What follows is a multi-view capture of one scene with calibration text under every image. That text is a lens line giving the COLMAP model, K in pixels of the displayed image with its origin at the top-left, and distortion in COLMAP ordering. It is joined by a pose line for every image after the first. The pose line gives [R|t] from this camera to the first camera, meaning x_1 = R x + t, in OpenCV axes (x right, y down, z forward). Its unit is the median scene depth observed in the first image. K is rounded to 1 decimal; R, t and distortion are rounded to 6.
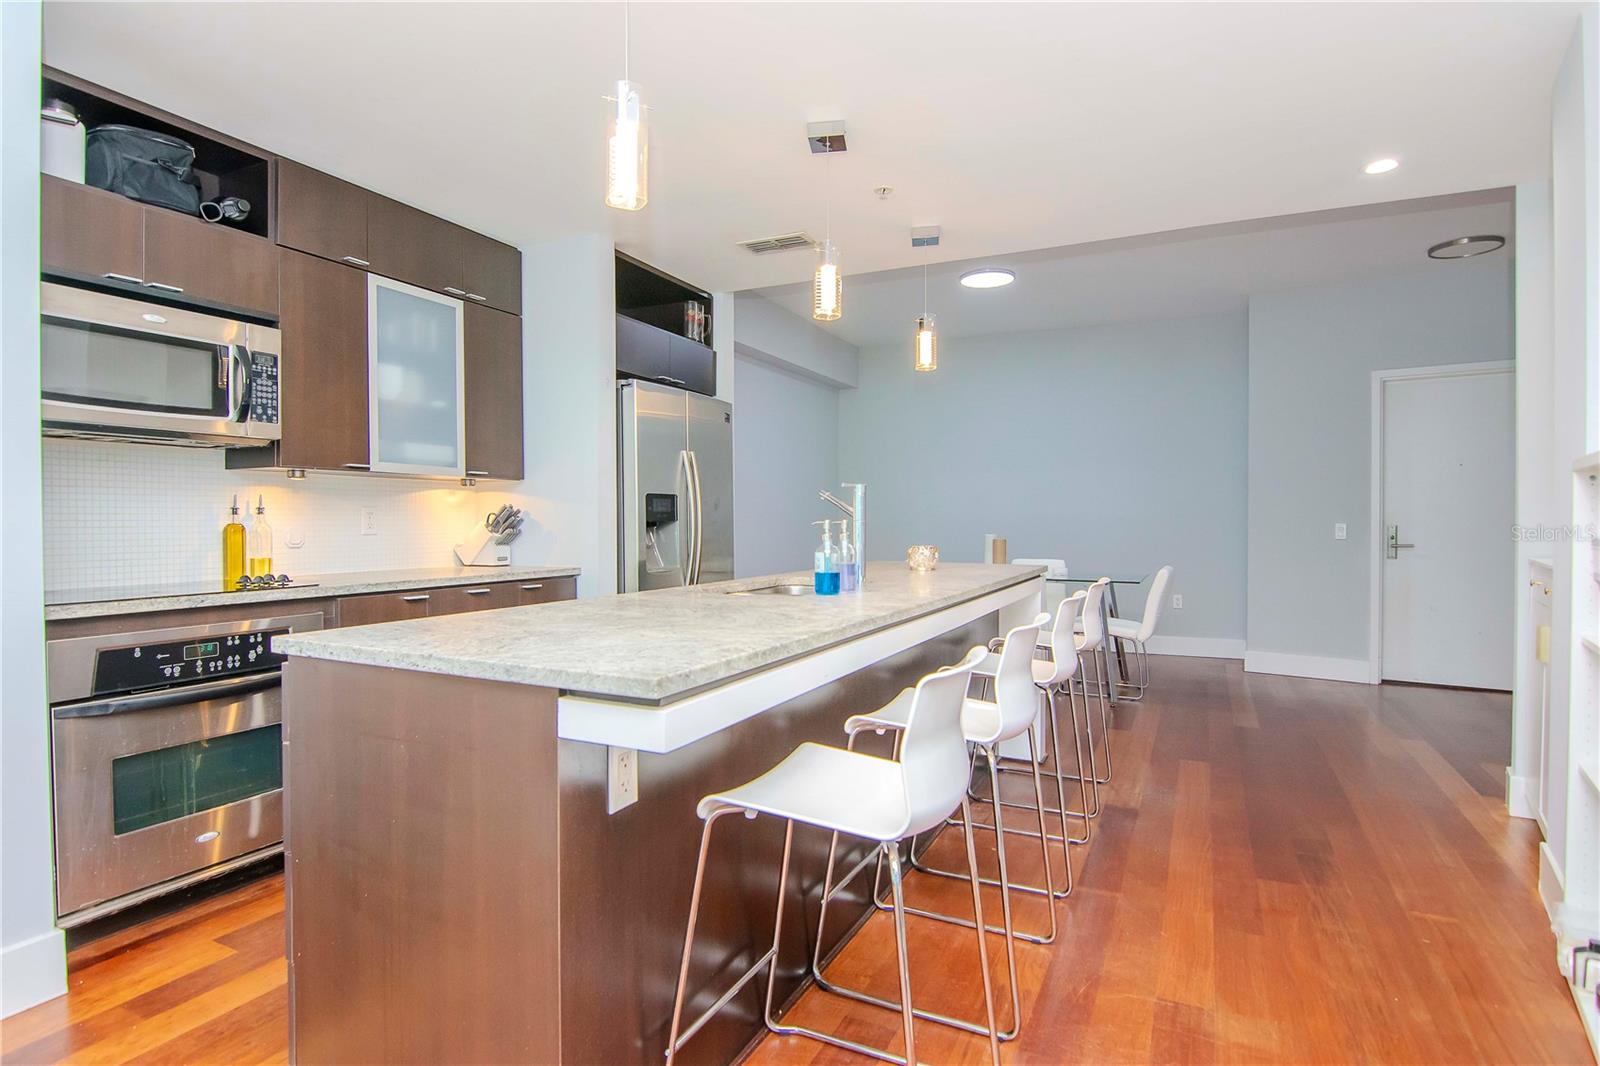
lens RADIAL K [[839.1, 0, 802.8], [0, 839.1, 528.5], [0, 0, 1]] dist [0.001275, 0.000016]
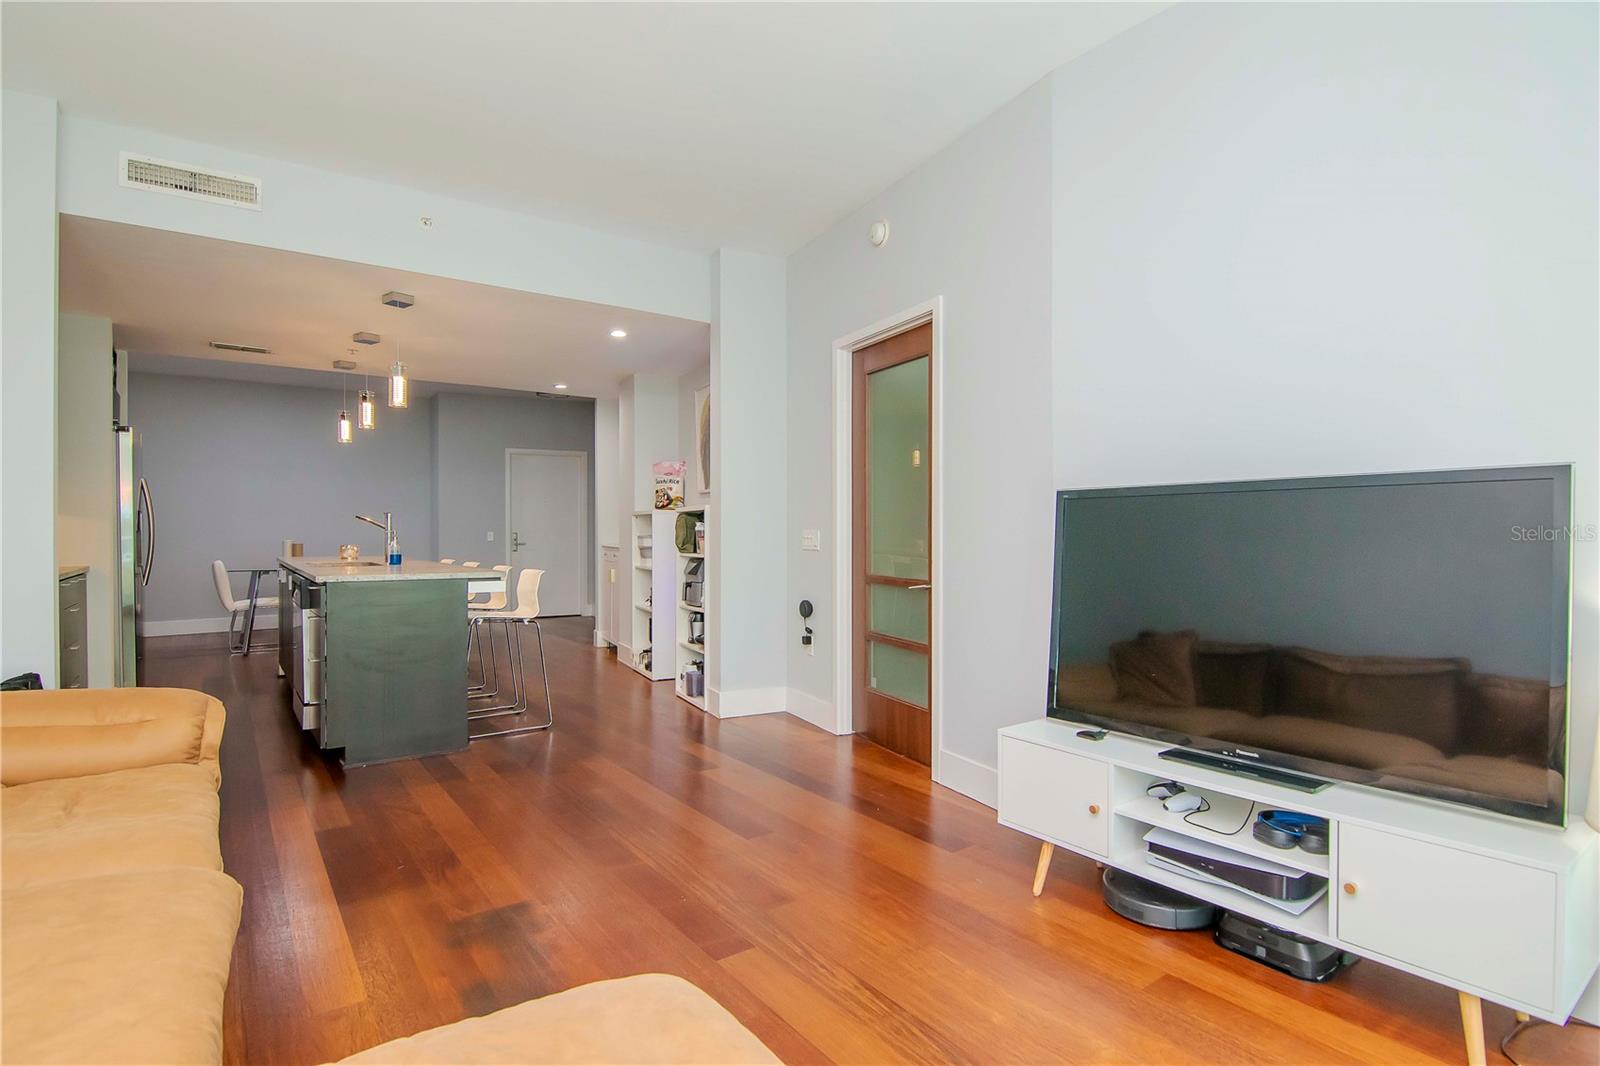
lens RADIAL K [[786.0, 0, 802.7], [0, 786.0, 533.7], [0, 0, 1]] dist [0.000498, 0.000047]
pose [[0.469394, -0.006285, 0.882966, -0.833388], [0.011218, 0.999936, 0.001154, 0.005225], [-0.882917, 0.009364, 0.469435, -0.576471]]
